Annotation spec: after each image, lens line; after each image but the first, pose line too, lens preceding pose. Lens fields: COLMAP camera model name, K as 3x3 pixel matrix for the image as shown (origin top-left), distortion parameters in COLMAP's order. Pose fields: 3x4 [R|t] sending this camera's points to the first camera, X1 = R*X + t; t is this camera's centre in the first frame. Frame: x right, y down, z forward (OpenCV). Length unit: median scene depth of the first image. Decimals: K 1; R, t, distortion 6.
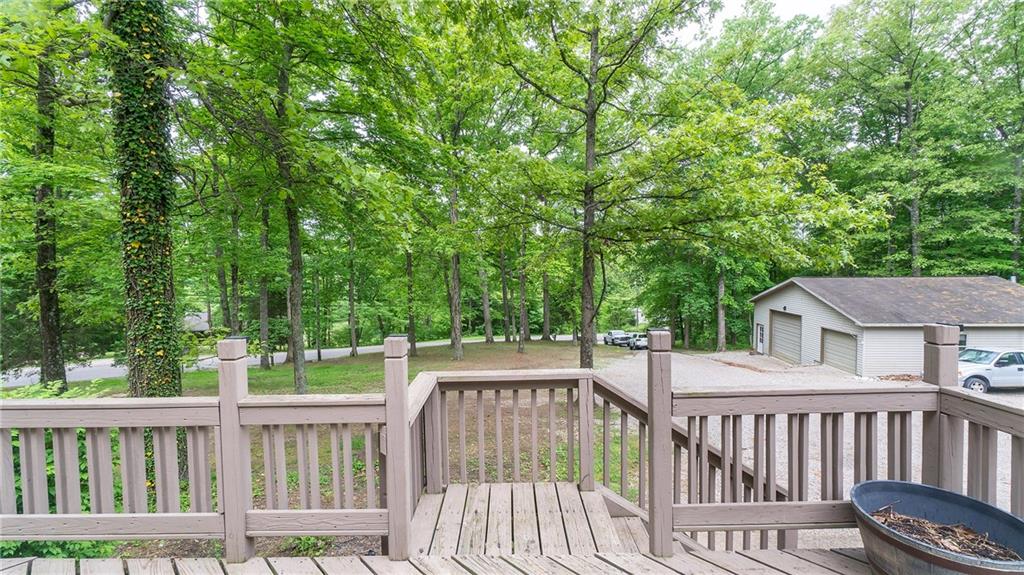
lens RADIAL K [[442.1, 0, 510.6], [0, 442.1, 281.9], [0, 0, 1]] dist [-0.002908, -0.000300]
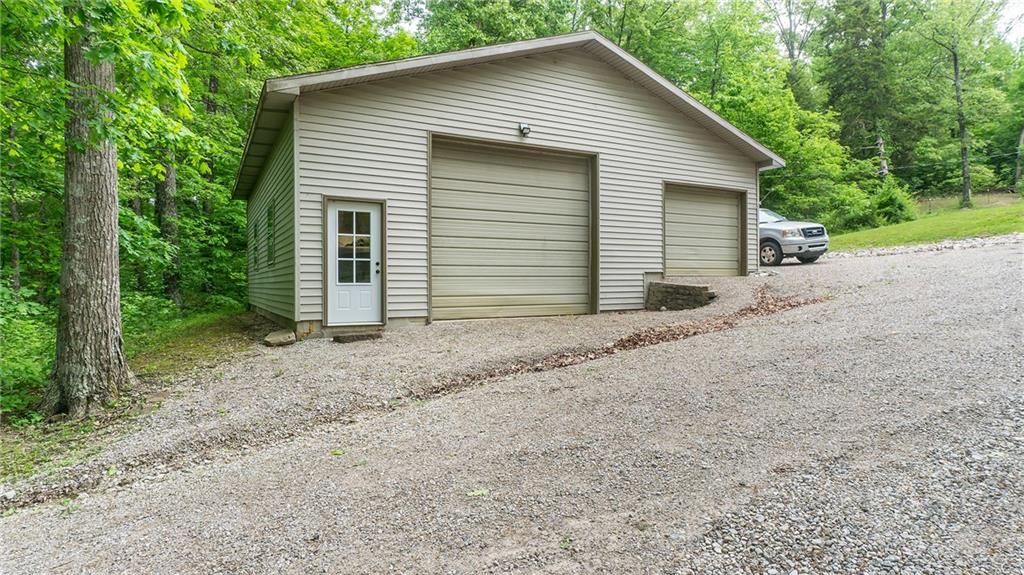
lens RADIAL K [[530.9, 0, 512.0], [0, 530.9, 287.5], [0, 0, 1]] dist [-0.003950, -0.001379]
pose [[-0.499323, 0.007373, 0.866385, 0.311484], [0.060495, 0.997820, 0.026373, 0.149288], [-0.864301, 0.065580, -0.498680, 1.154469]]
